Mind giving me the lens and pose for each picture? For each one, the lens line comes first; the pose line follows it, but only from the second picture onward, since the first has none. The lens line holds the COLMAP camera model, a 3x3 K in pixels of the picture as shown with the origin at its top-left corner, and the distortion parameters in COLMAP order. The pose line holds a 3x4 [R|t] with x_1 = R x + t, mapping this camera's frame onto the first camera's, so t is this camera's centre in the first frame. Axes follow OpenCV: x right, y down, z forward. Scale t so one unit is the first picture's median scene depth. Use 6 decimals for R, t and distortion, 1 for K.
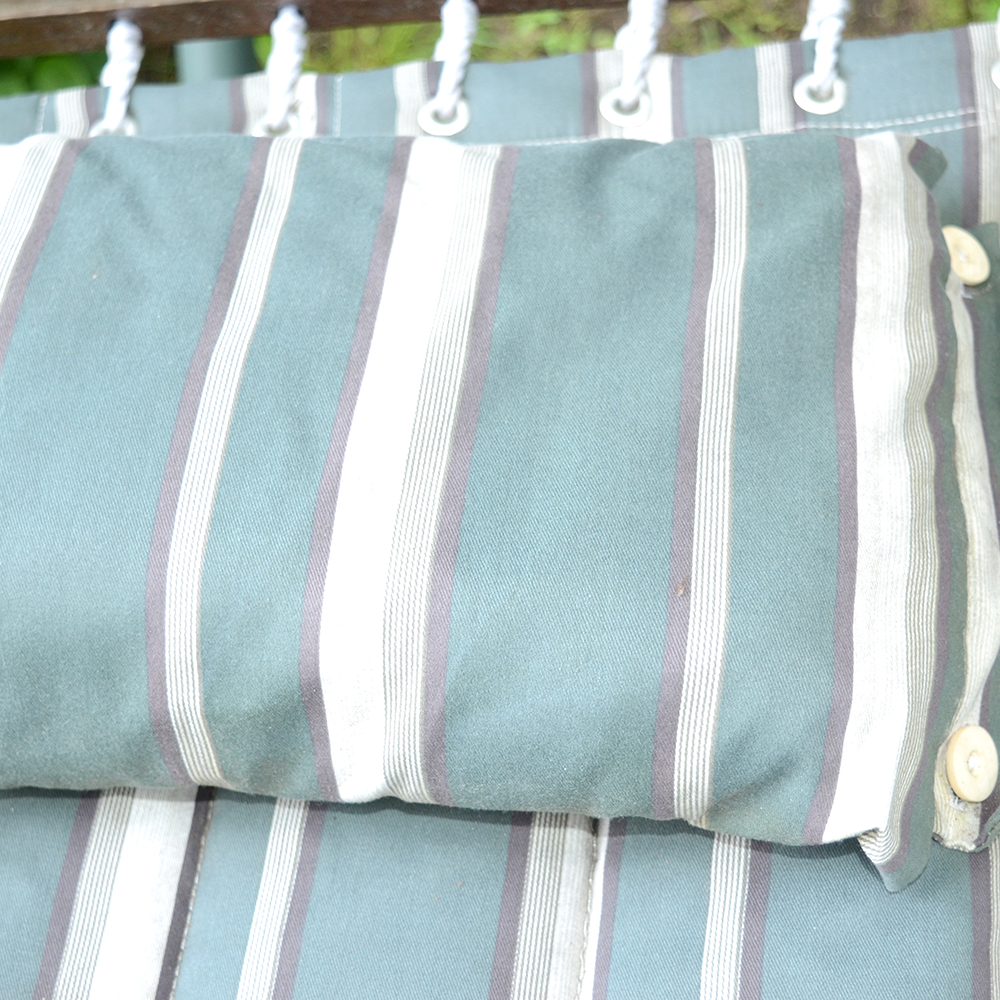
lens RADIAL K [[2083.6, 0, 498.4], [0, 2083.6, 498.4], [0, 0, 1]] dist [0.038687, 0.000000]
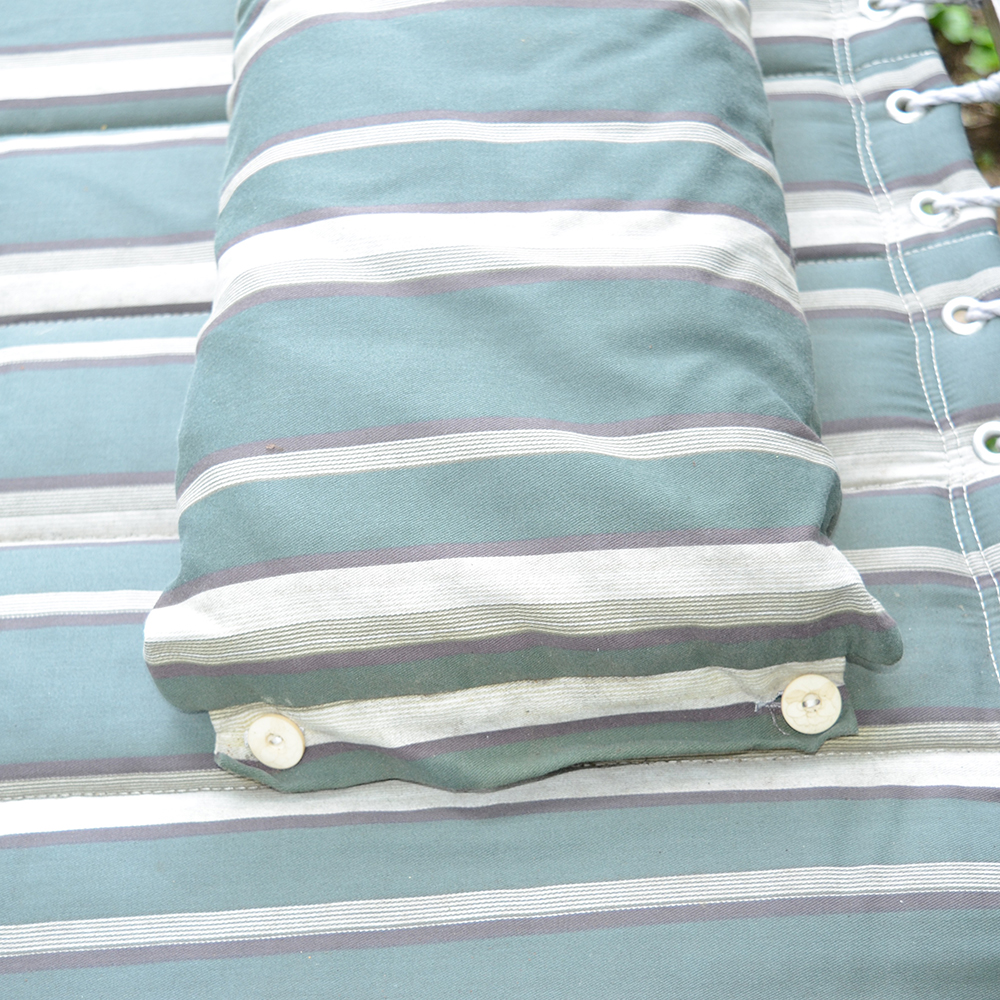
lens RADIAL K [[1647.9, 0, 499.0], [0, 1647.9, 502.7], [0, 0, 1]] dist [-0.008120, 0.000000]
pose [[0.175537, 0.891780, -0.417031, 0.532762], [-0.784990, 0.382433, 0.487377, -0.519458], [0.594120, 0.241812, 0.767169, 0.266357]]
